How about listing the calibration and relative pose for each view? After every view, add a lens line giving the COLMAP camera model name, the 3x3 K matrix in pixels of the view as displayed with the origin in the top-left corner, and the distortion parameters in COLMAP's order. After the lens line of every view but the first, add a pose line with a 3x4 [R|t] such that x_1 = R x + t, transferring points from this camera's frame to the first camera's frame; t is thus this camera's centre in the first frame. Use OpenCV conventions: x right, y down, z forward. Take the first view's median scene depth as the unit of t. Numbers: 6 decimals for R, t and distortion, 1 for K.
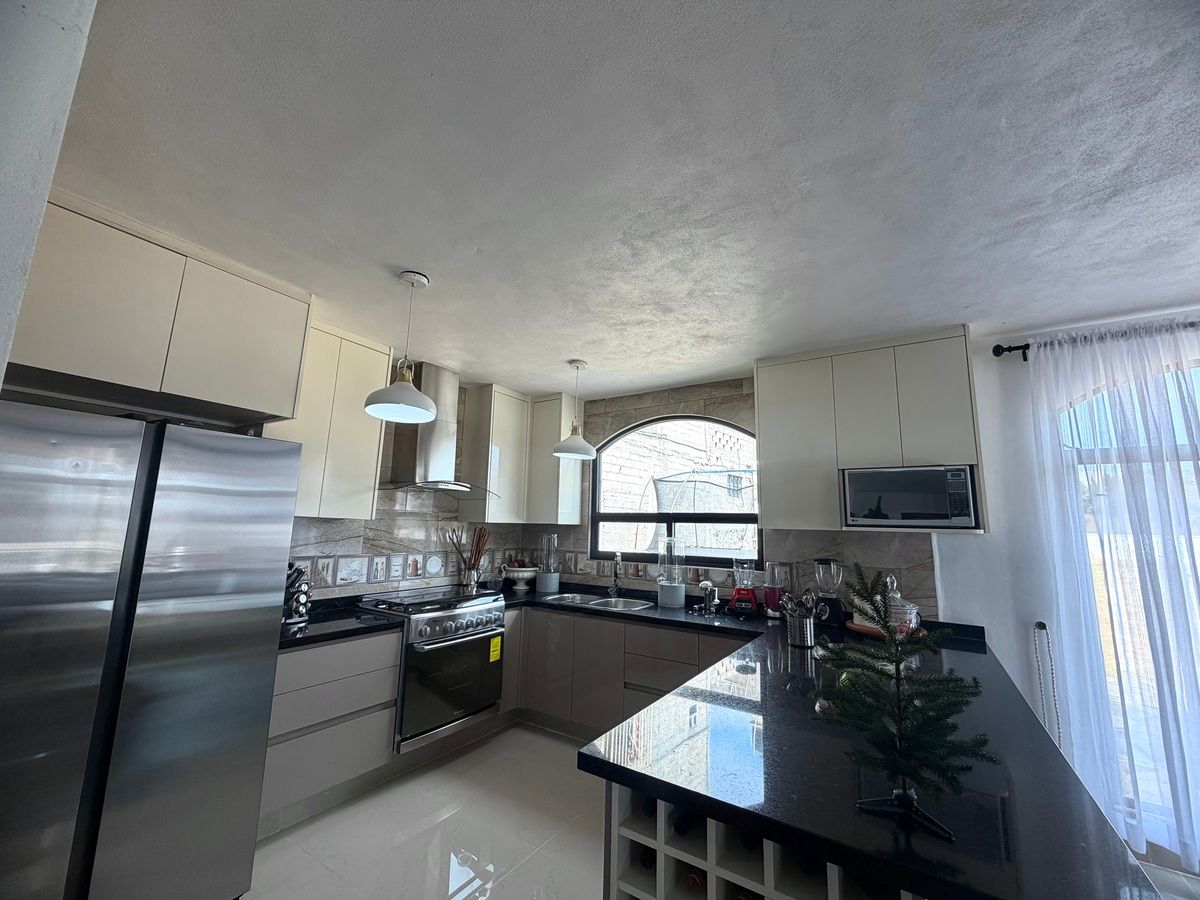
lens RADIAL K [[472.0, 0, 600.4], [0, 472.0, 450.7], [0, 0, 1]] dist [-0.008110, 0.000162]
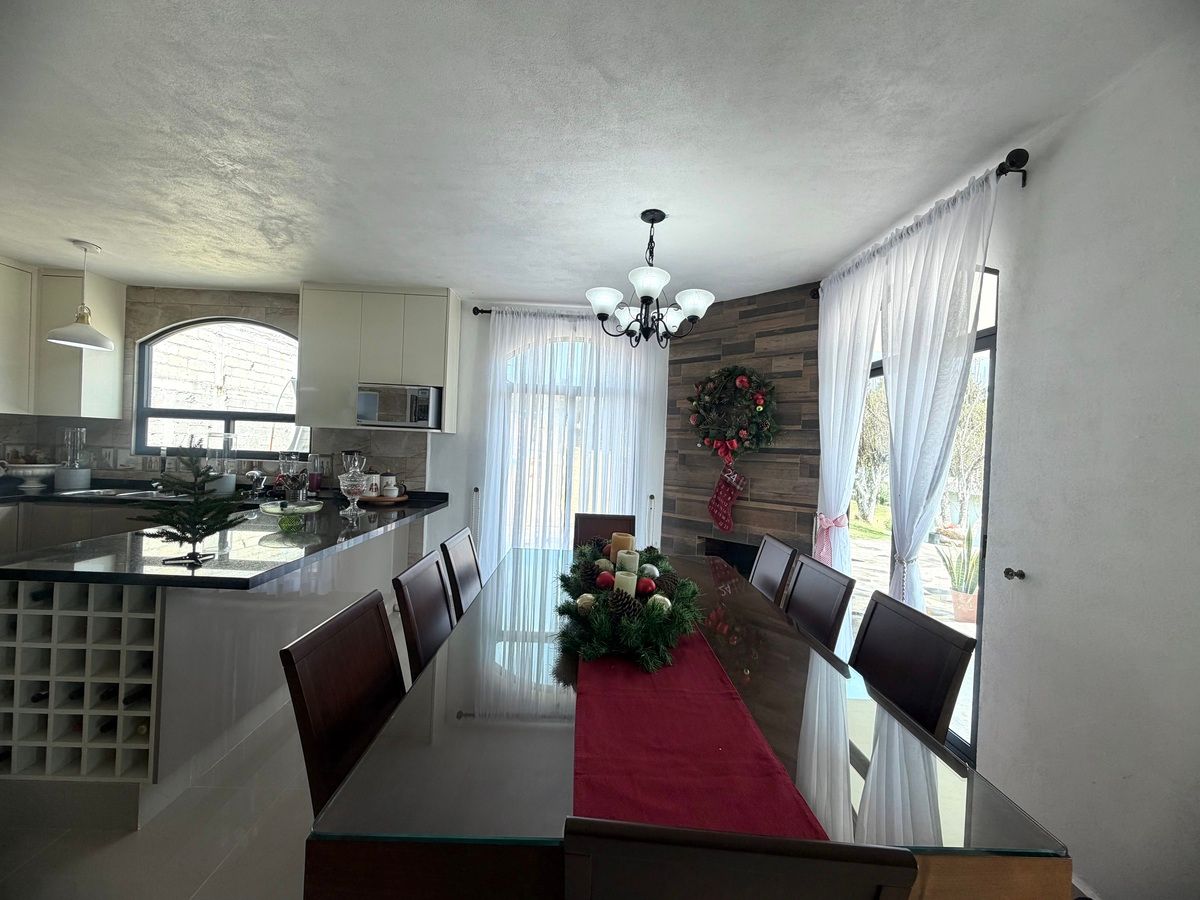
lens RADIAL K [[472.0, 0, 600.7], [0, 472.0, 450.9], [0, 0, 1]] dist [-0.008110, 0.000162]
pose [[0.818628, 0.005866, 0.574294, 0.226854], [-0.113103, 0.982013, 0.151192, -0.035671], [-0.563077, -0.188725, 0.804567, -0.342950]]
